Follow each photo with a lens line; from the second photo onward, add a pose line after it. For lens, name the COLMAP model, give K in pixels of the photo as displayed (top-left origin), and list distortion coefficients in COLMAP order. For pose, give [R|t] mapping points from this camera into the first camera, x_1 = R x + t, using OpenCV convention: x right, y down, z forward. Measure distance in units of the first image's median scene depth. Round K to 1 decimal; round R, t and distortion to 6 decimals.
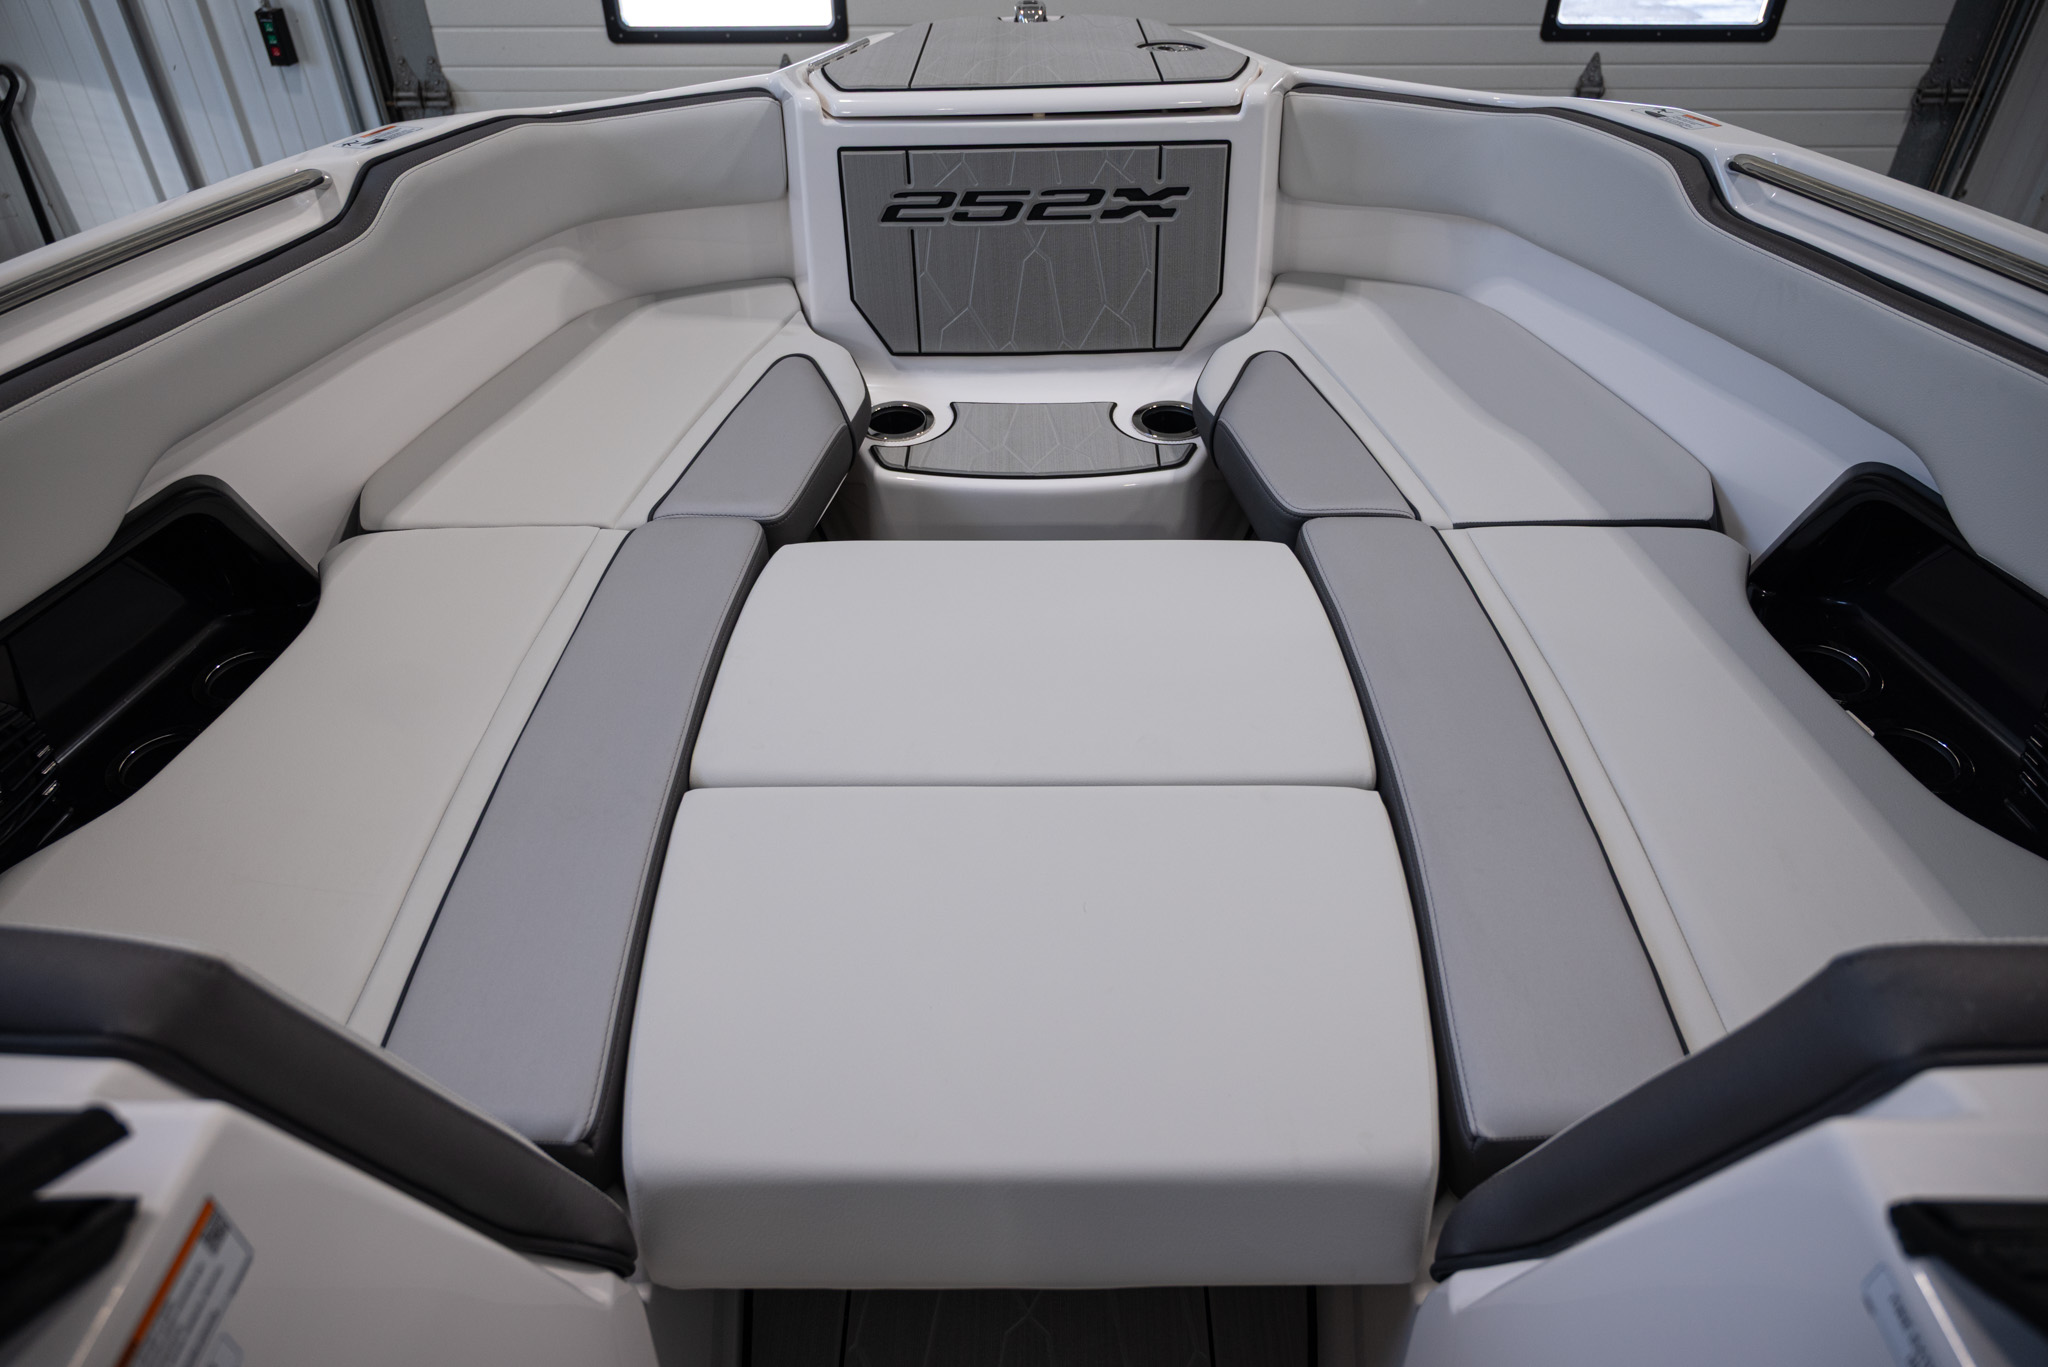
lens RADIAL K [[1416.9, 0, 1017.6], [0, 1416.9, 682.7], [0, 0, 1]] dist [-0.000572, -0.001447]
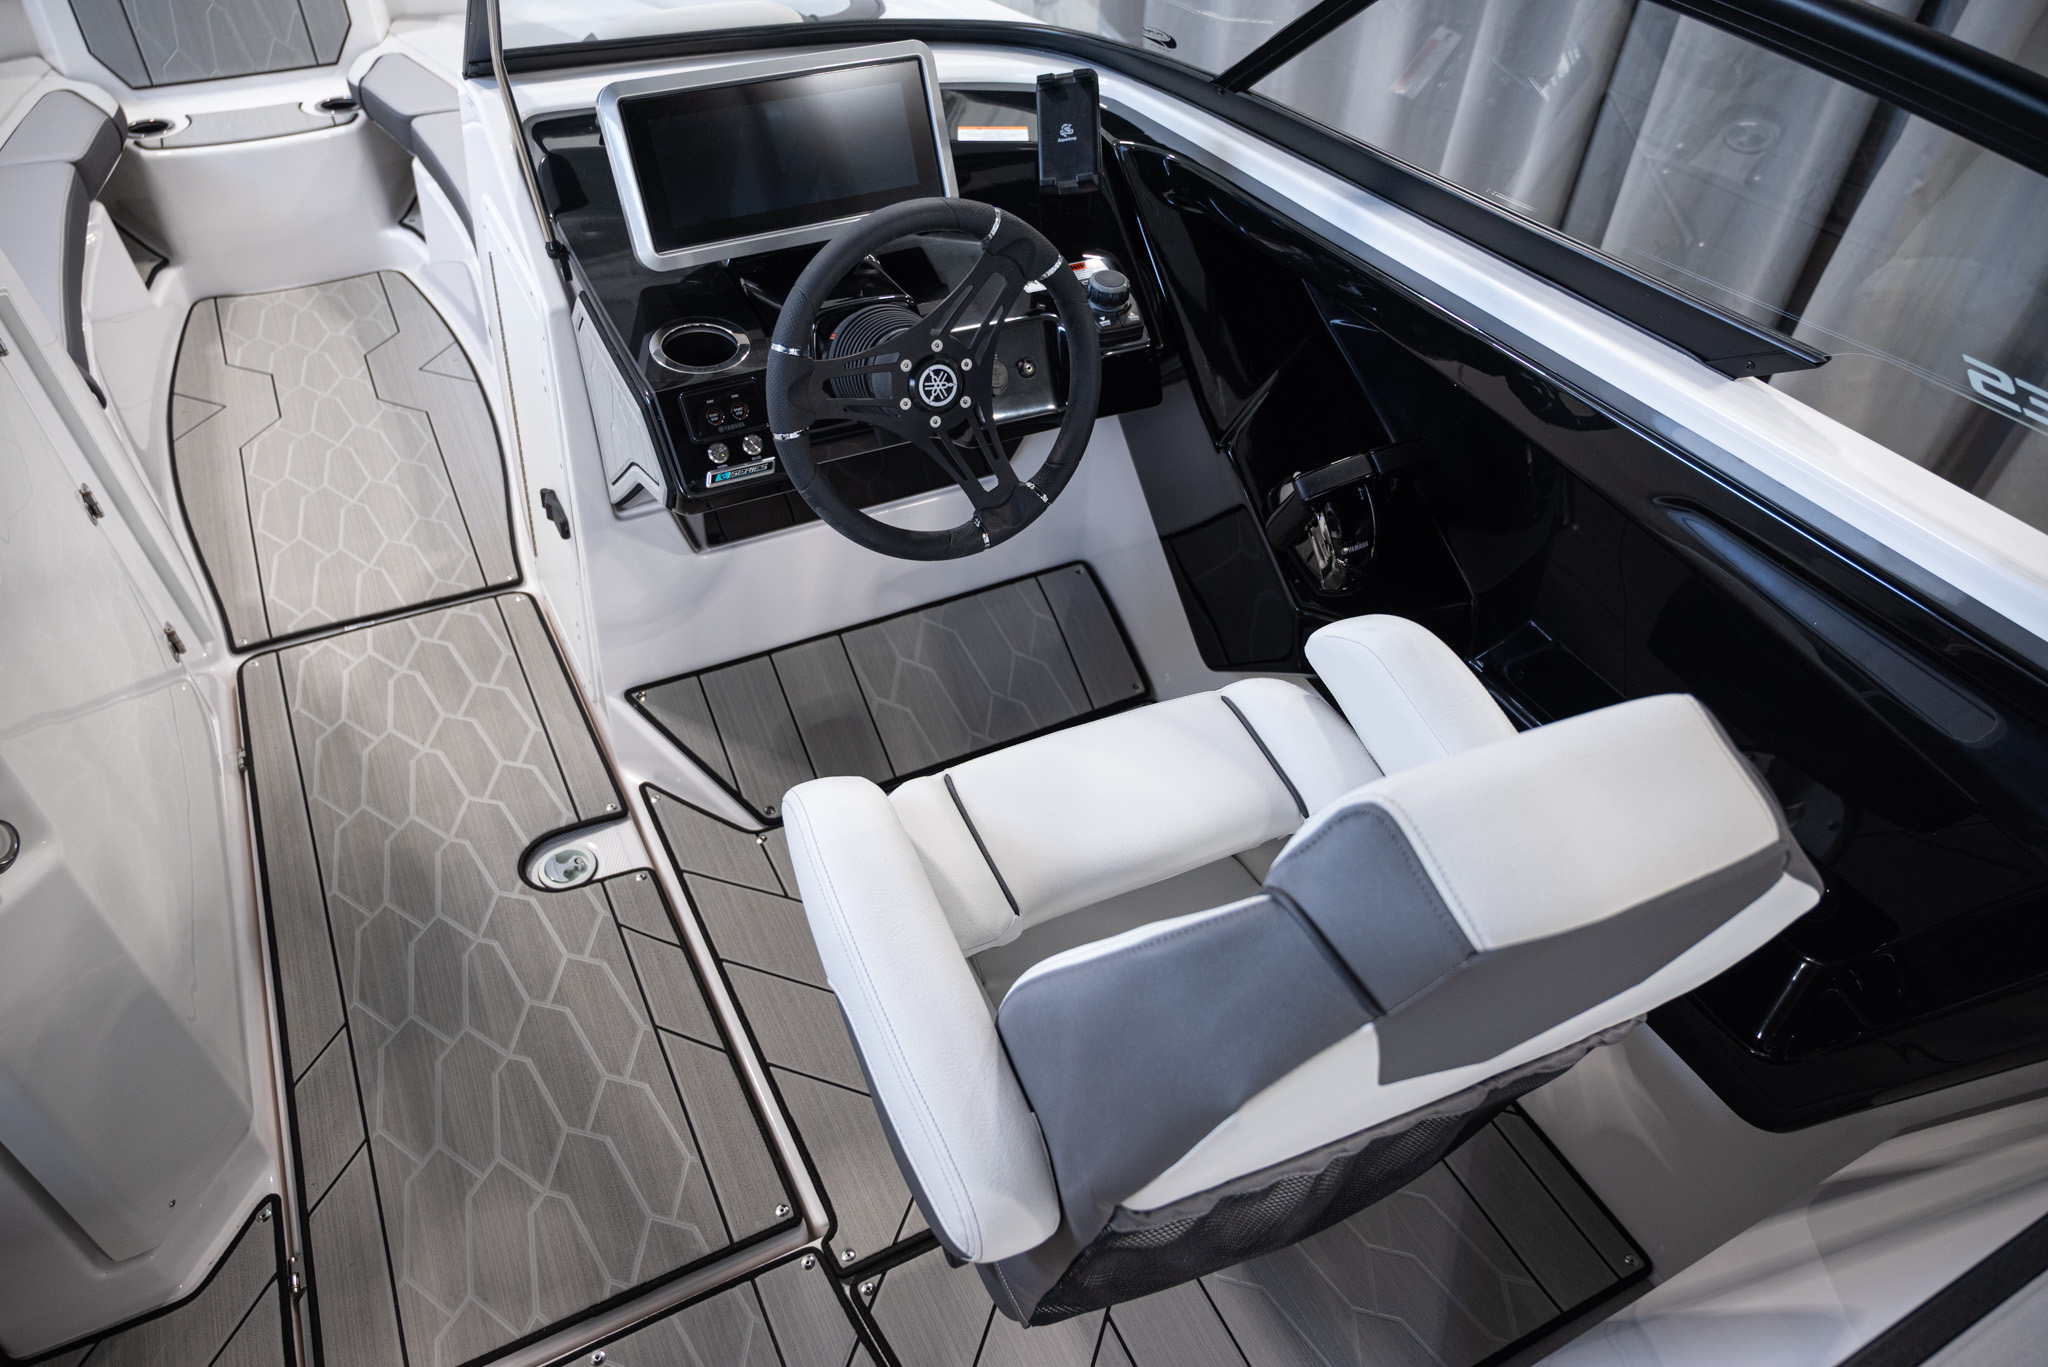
lens RADIAL K [[1373.5, 0, 1024.0], [0, 1373.5, 683.5], [0, 0, 1]] dist [-0.001771, -0.002933]
pose [[0.886538, -0.277723, 0.370028, 0.039309], [0.260253, 0.960610, 0.097451, 0.507951], [-0.382517, 0.009907, 0.923895, -0.740386]]
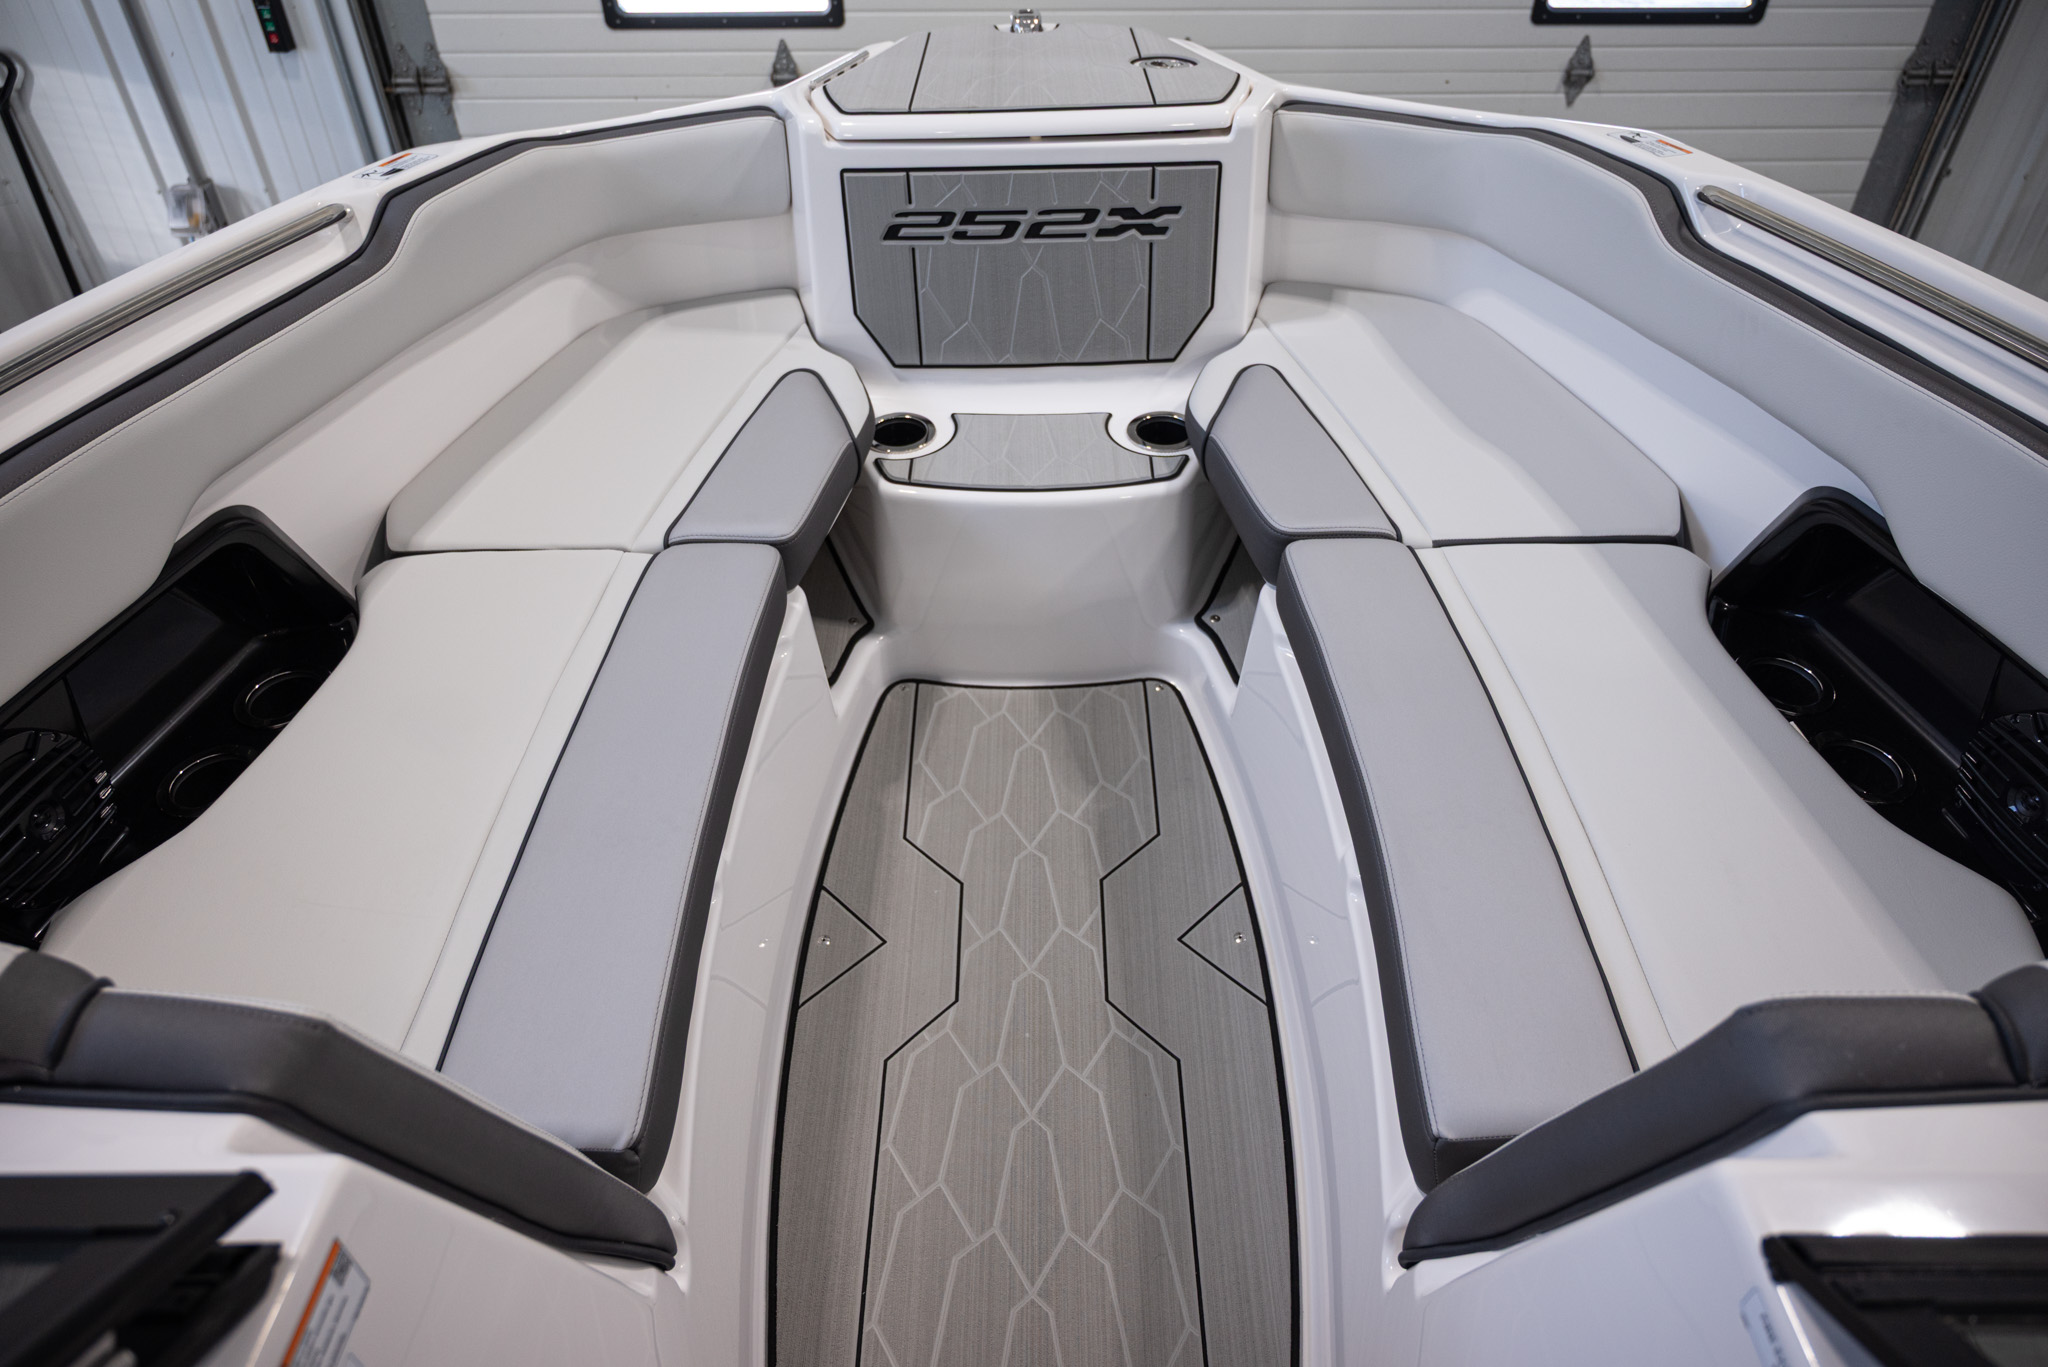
lens RADIAL K [[1420.0, 0, 1024.0], [0, 1420.0, 683.5], [0, 0, 1]] dist [-0.002145, 0.001140]
pose [[0.999964, -0.005716, 0.006263, -0.002084], [0.005505, 0.999431, 0.033264, -0.036993], [-0.006449, -0.033229, 0.999427, -0.045221]]
